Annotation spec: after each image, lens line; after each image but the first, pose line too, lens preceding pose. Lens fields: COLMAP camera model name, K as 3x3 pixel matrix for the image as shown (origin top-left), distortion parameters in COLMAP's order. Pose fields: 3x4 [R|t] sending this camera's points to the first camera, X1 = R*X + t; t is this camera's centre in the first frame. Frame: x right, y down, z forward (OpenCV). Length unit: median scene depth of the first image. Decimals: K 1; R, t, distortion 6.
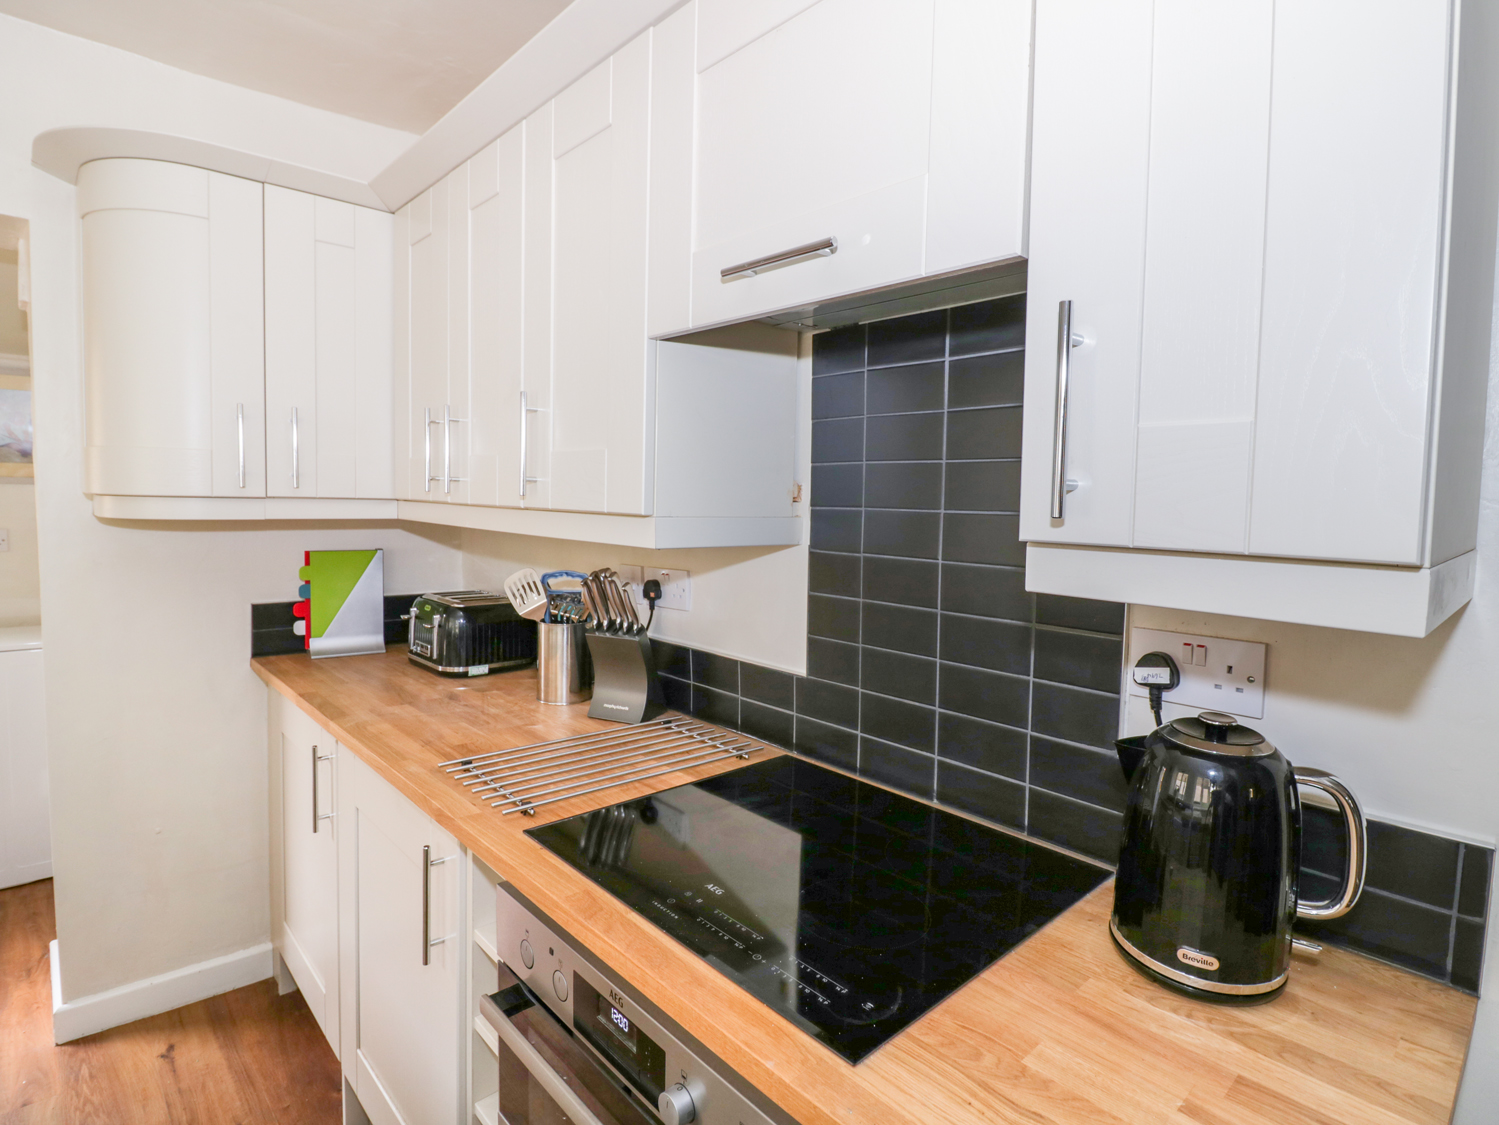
lens RADIAL K [[780.9, 0, 742.9], [0, 780.9, 548.4], [0, 0, 1]] dist [-0.002413, -0.012055]
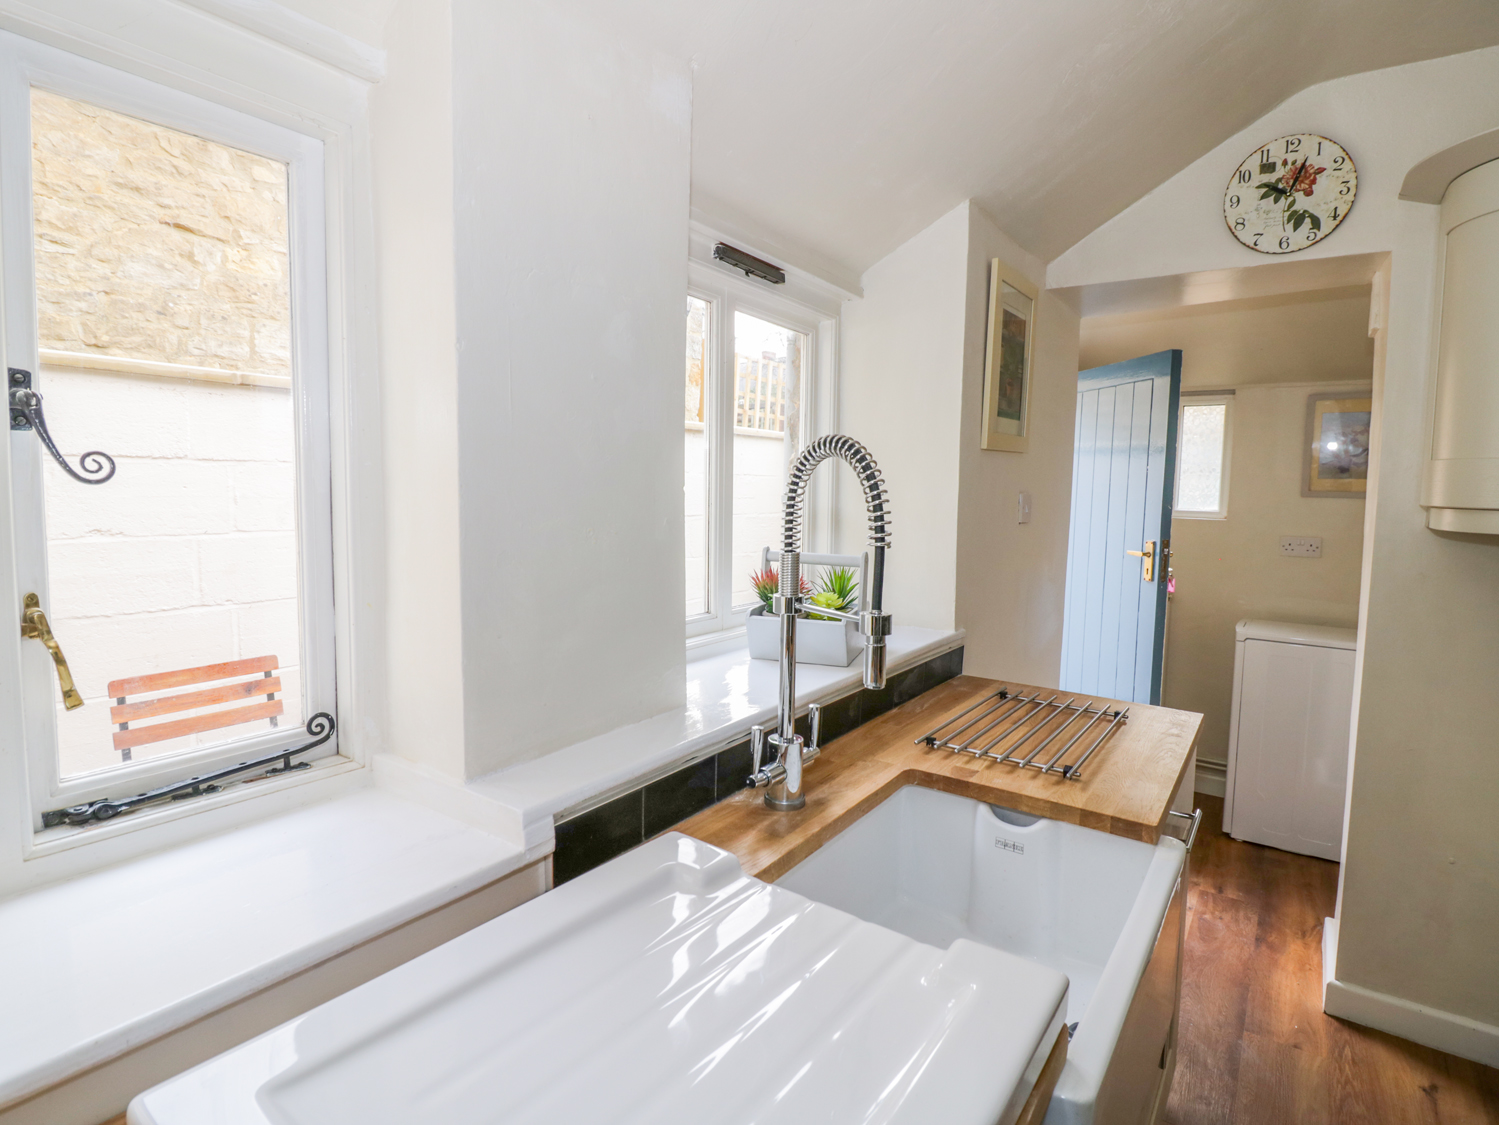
lens RADIAL K [[780.9, 0, 753.1], [0, 780.9, 542.4], [0, 0, 1]] dist [-0.002413, -0.012055]
pose [[0.199272, 0.053347, -0.978491, -0.024082], [-0.077157, 0.996271, 0.038603, 0.005039], [0.976902, 0.067805, 0.202645, -0.060974]]
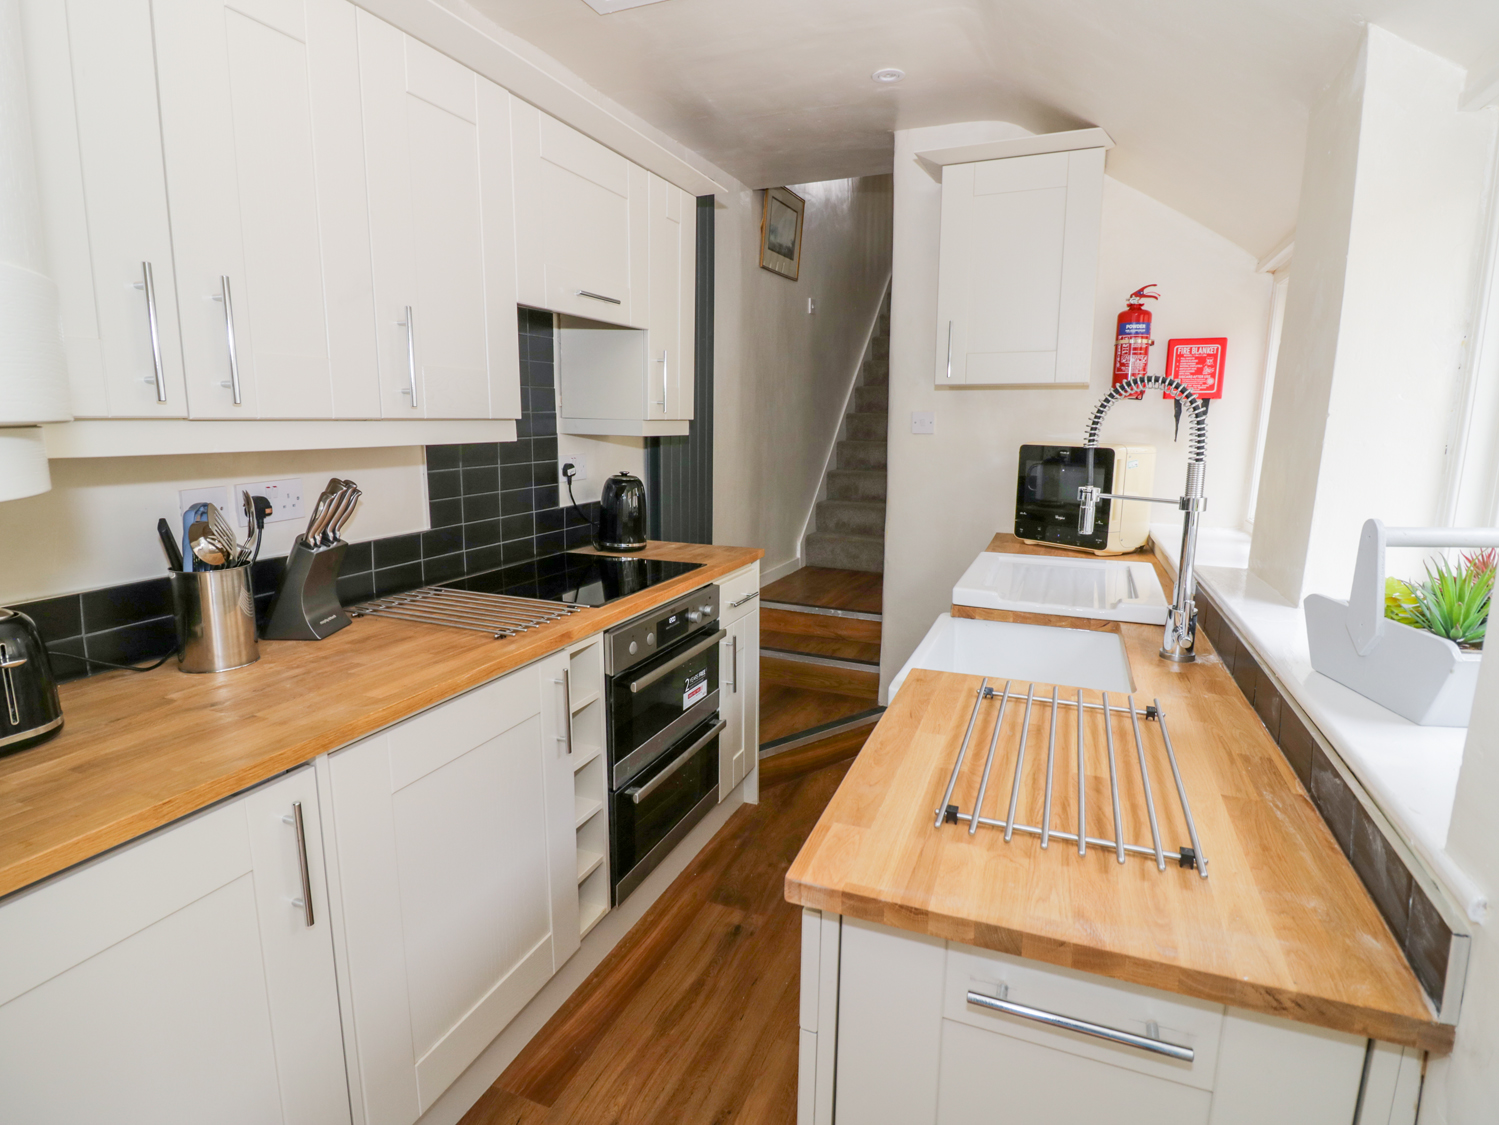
lens RADIAL K [[780.9, 0, 745.8], [0, 780.9, 555.1], [0, 0, 1]] dist [-0.002413, -0.012055]
pose [[-0.414217, -0.183702, 0.891447, -1.076723], [0.048496, 0.973575, 0.223160, -0.064248], [-0.908885, 0.135669, -0.394363, 0.765112]]
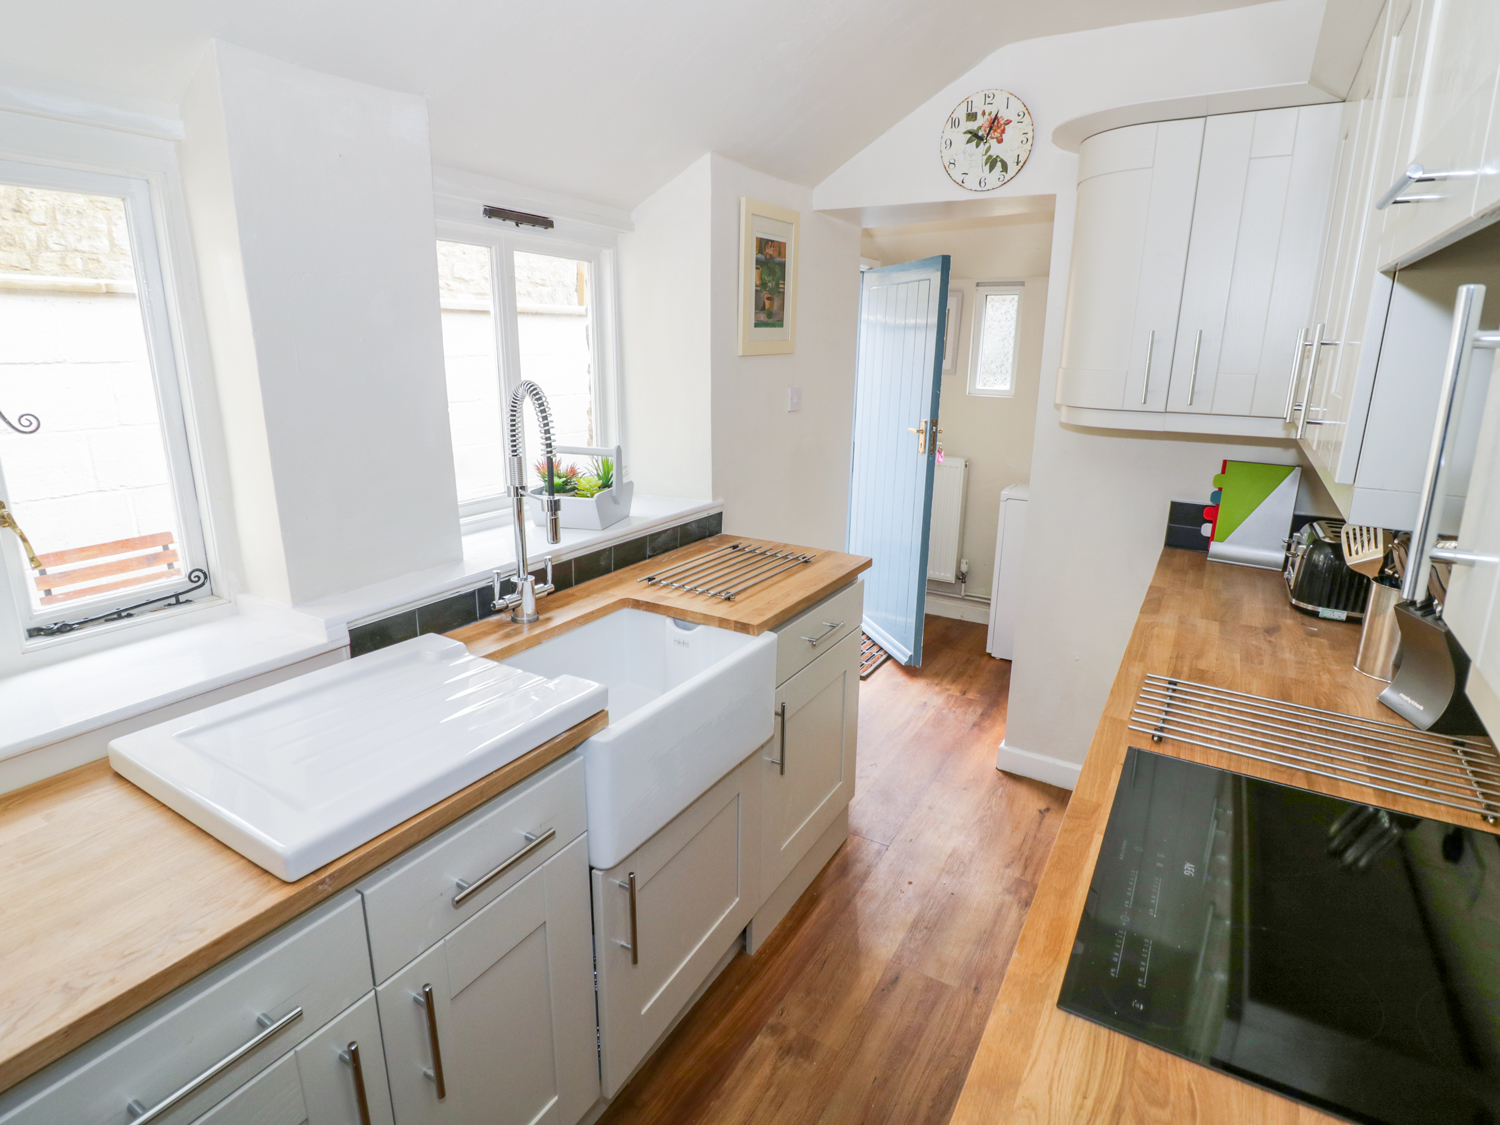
lens RADIAL K [[781.4, 0, 743.0], [0, 781.4, 543.2], [0, 0, 1]] dist [-0.002413, -0.012055]
pose [[0.280224, 0.217288, -0.935019, 0.310523], [-0.069016, 0.976084, 0.206147, -0.067687], [0.957450, 0.006764, 0.288519, 0.074568]]
